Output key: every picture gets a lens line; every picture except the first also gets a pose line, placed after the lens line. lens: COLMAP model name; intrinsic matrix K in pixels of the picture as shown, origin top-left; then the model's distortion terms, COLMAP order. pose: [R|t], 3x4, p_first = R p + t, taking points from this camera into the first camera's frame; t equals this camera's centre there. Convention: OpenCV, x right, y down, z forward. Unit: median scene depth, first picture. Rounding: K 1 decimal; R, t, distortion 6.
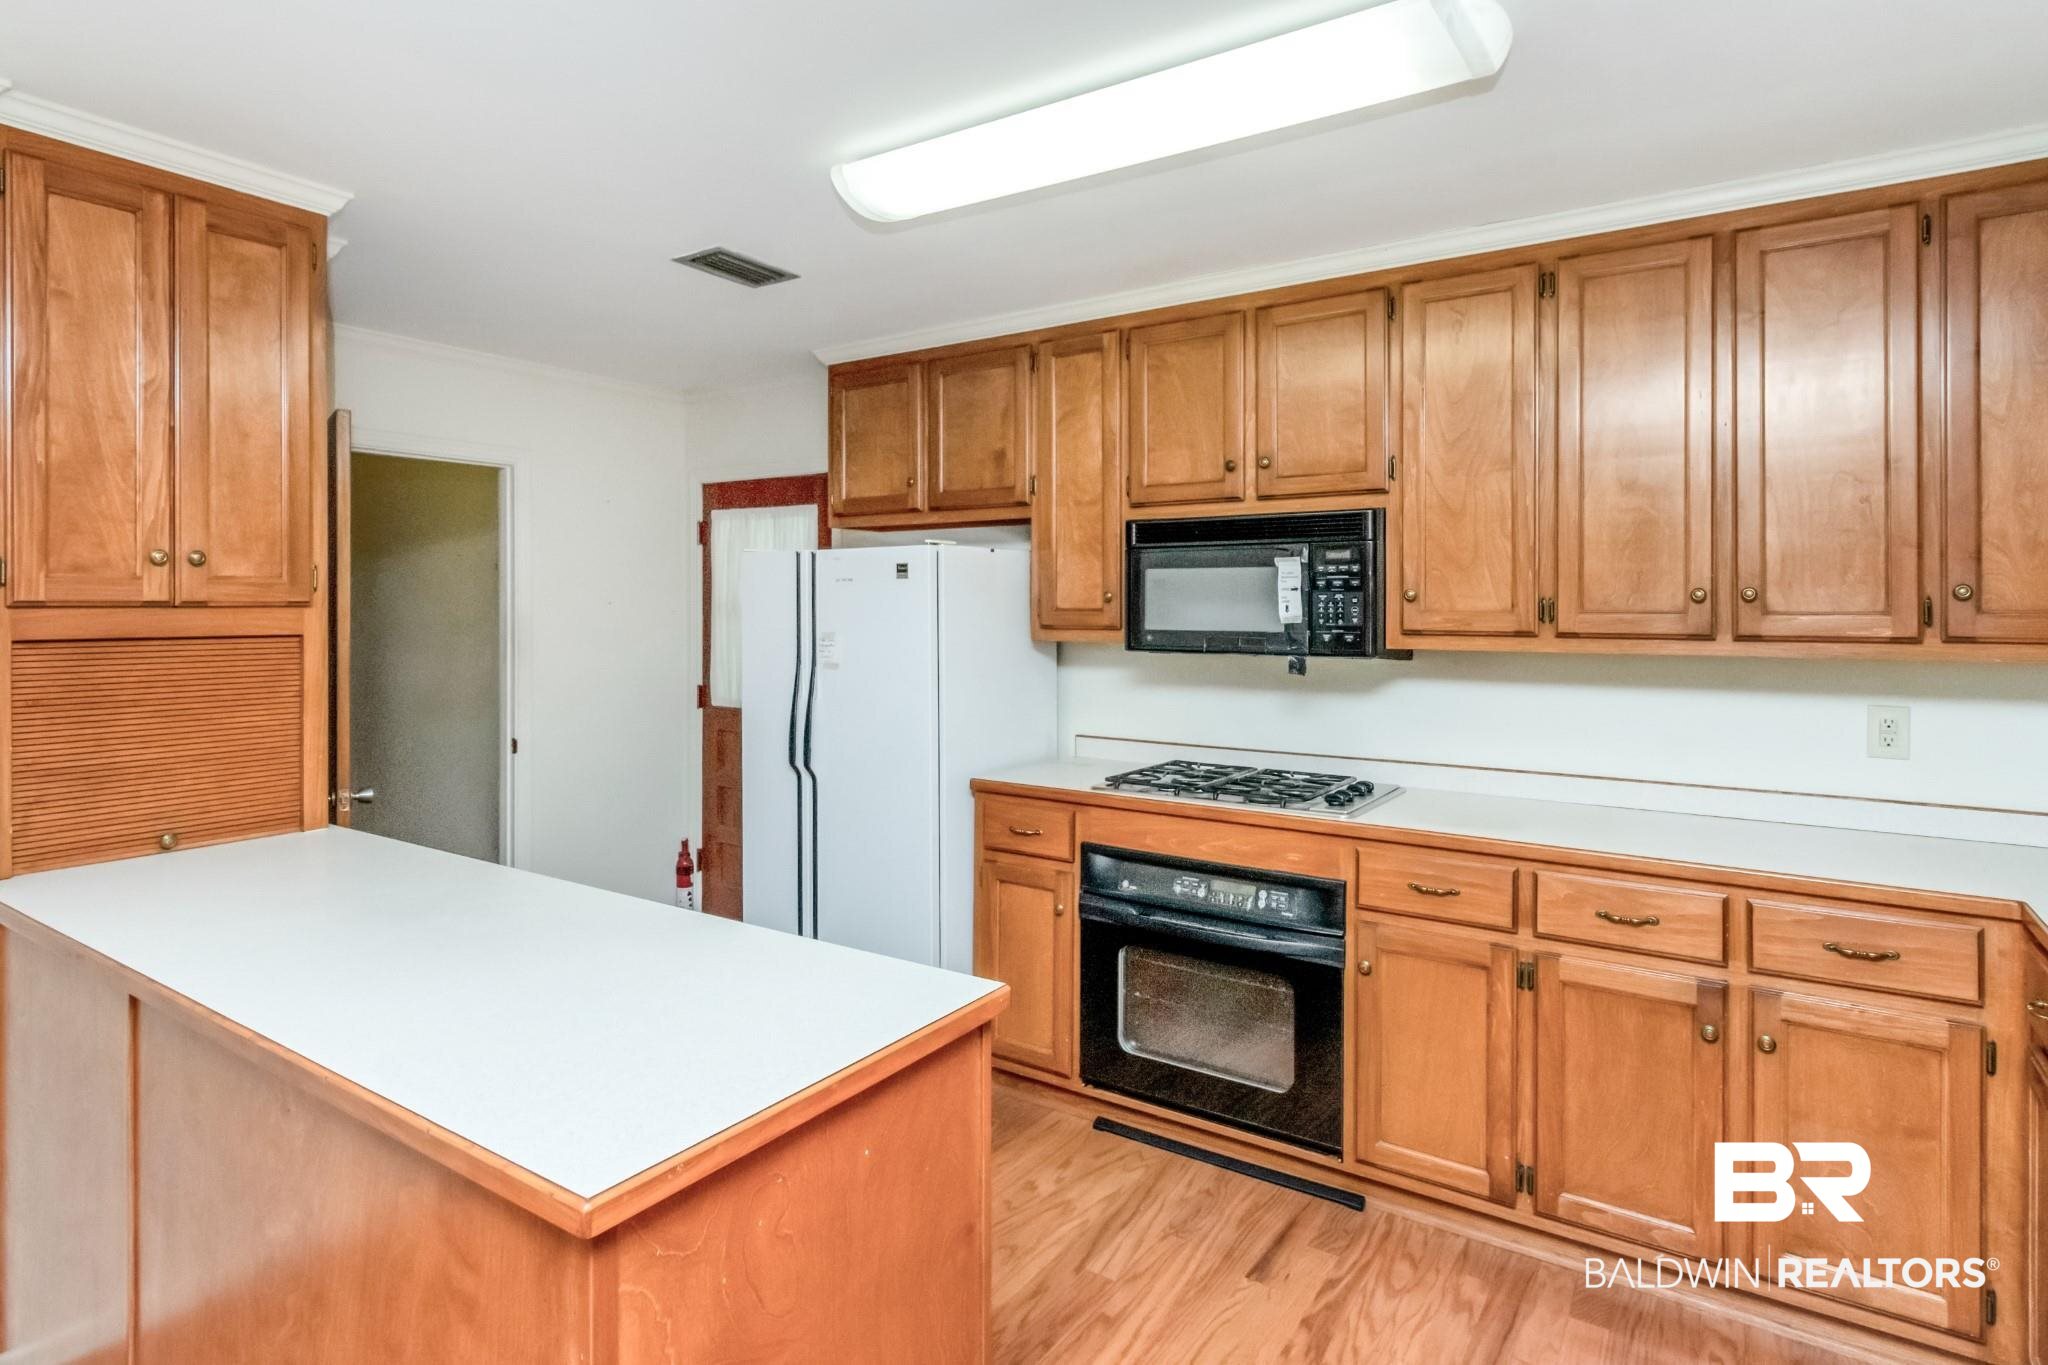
lens RADIAL K [[1077.3, 0, 1022.3], [0, 1077.3, 606.8], [0, 0, 1]] dist [-0.002371, -0.000047]
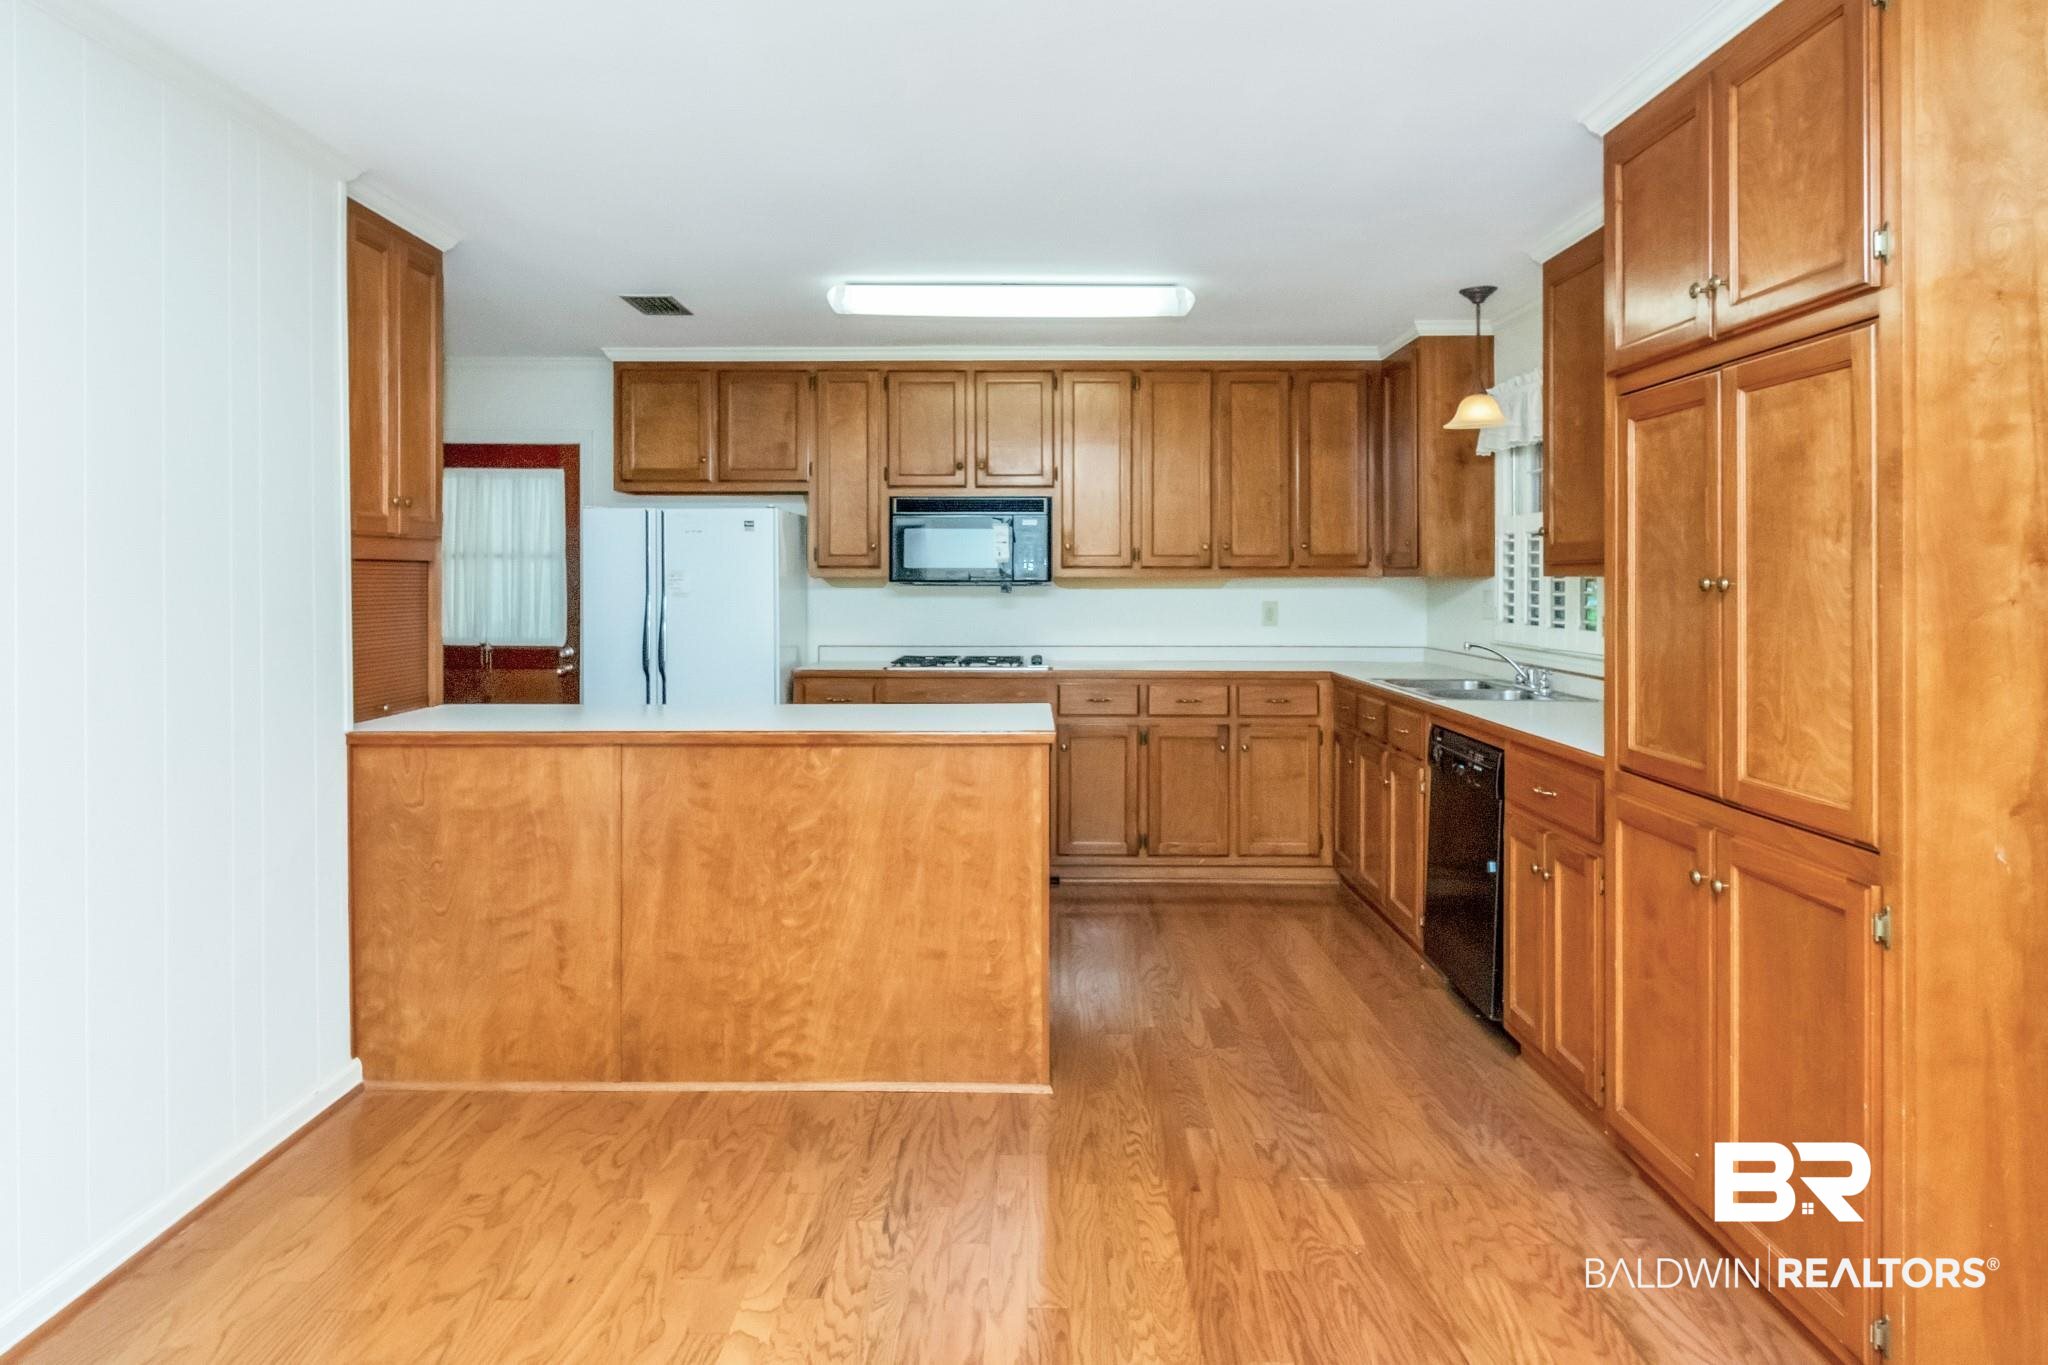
lens RADIAL K [[1158.3, 0, 1020.1], [0, 1158.3, 570.7], [0, 0, 1]] dist [0.007449, -0.001035]
pose [[0.837444, 0.002711, 0.546516, -0.722323], [0.000731, 0.999981, -0.006080, 0.039831], [-0.546522, 0.005492, 0.837427, -0.538567]]
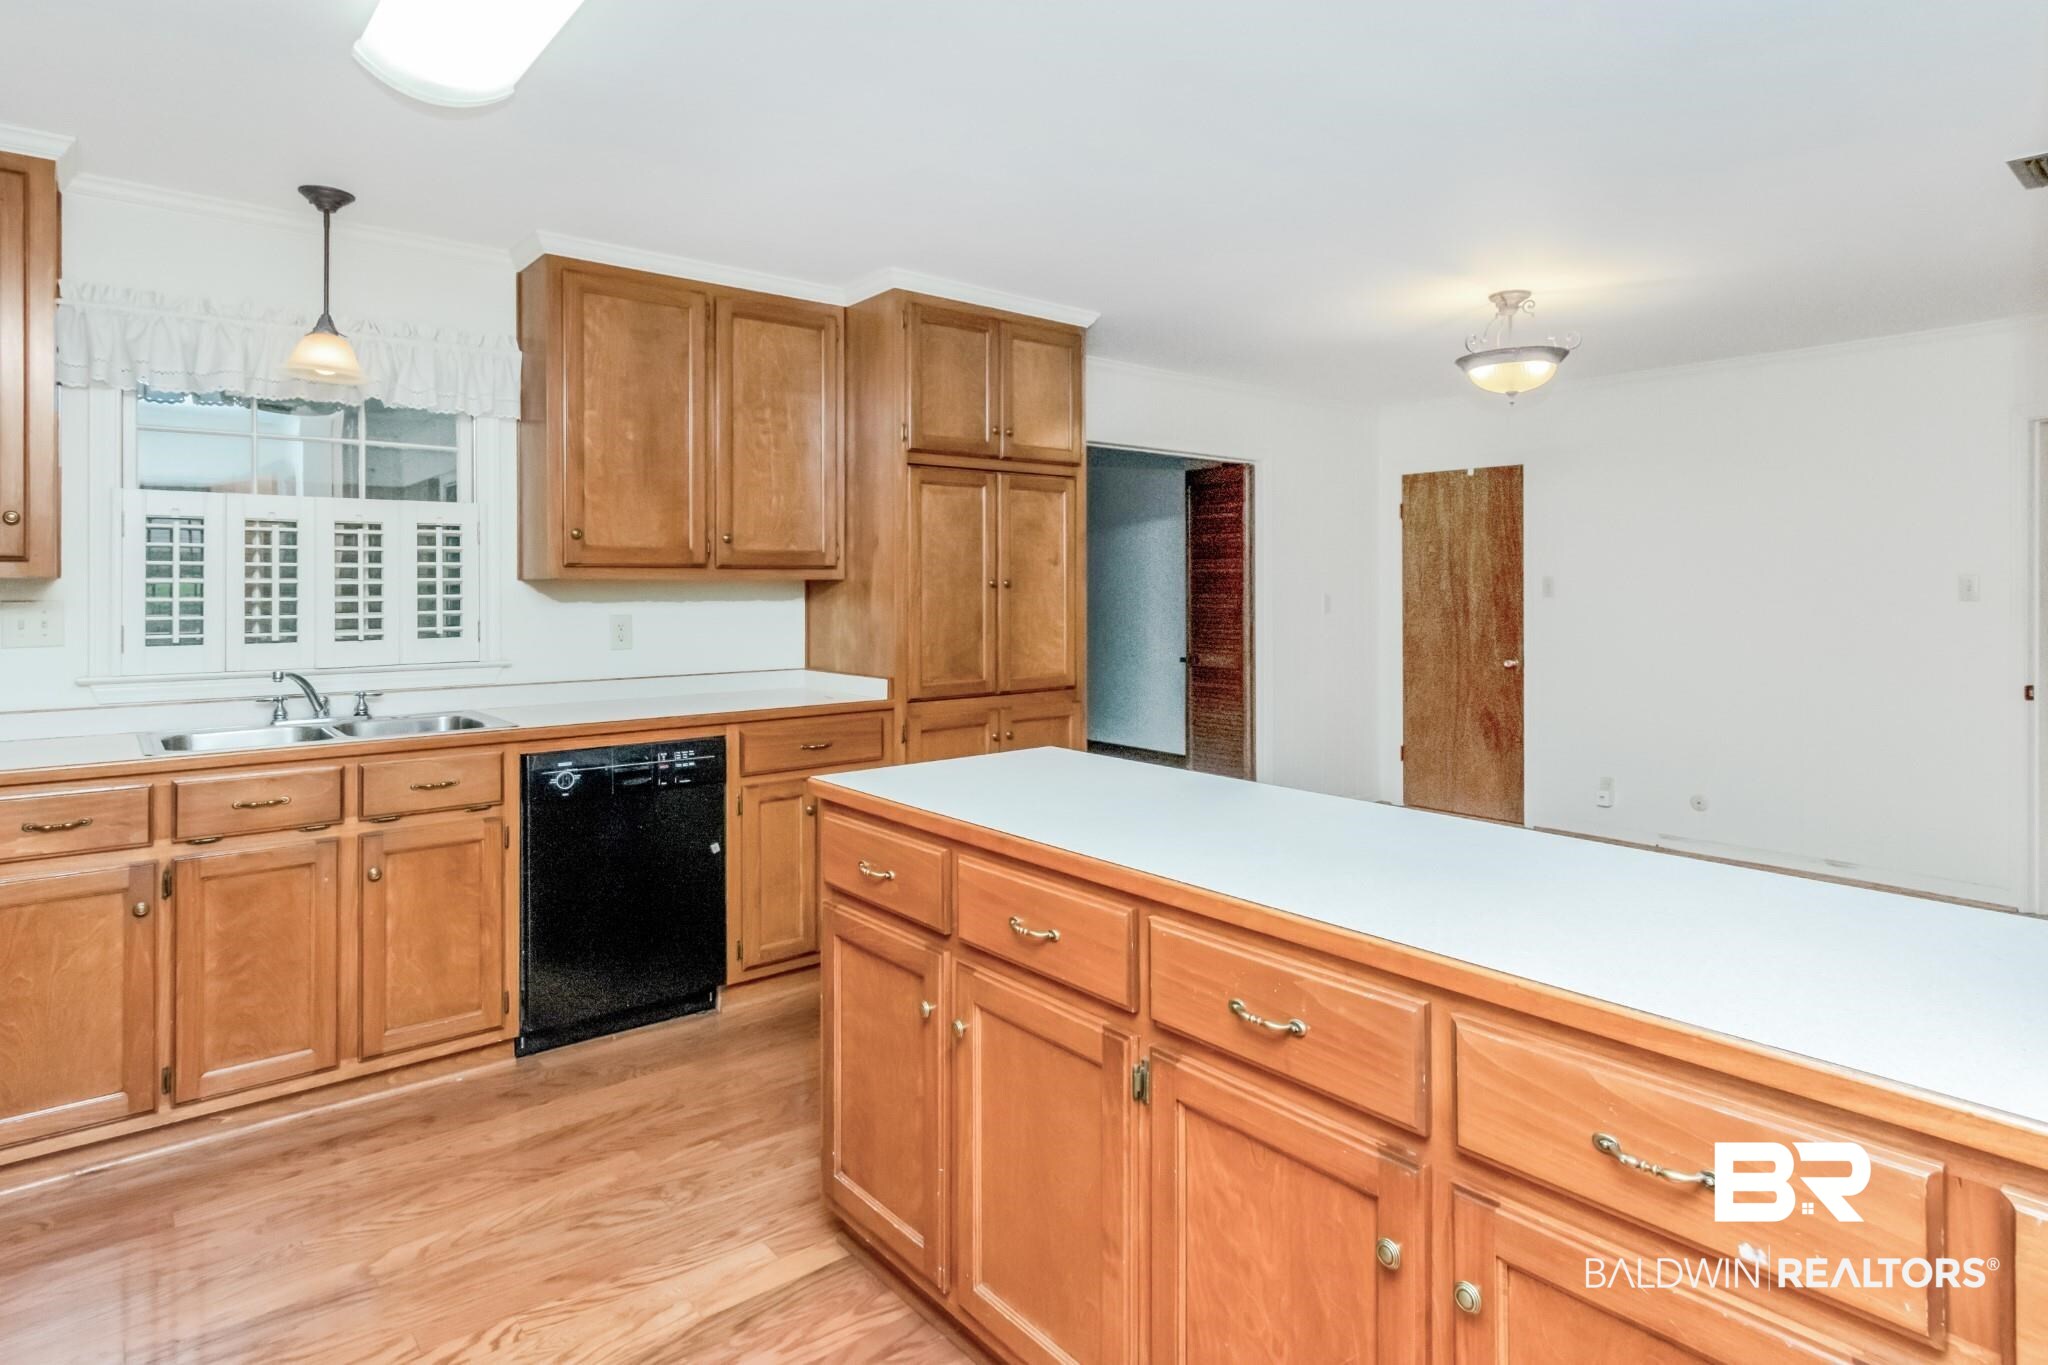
lens RADIAL K [[1077.3, 0, 1022.3], [0, 1077.3, 606.8], [0, 0, 1]] dist [-0.002371, -0.000047]
pose [[-0.962161, -0.006051, 0.272413, -0.337336], [0.001663, 0.999604, 0.028079, 0.036840], [-0.272475, 0.027470, -0.961771, 1.159425]]
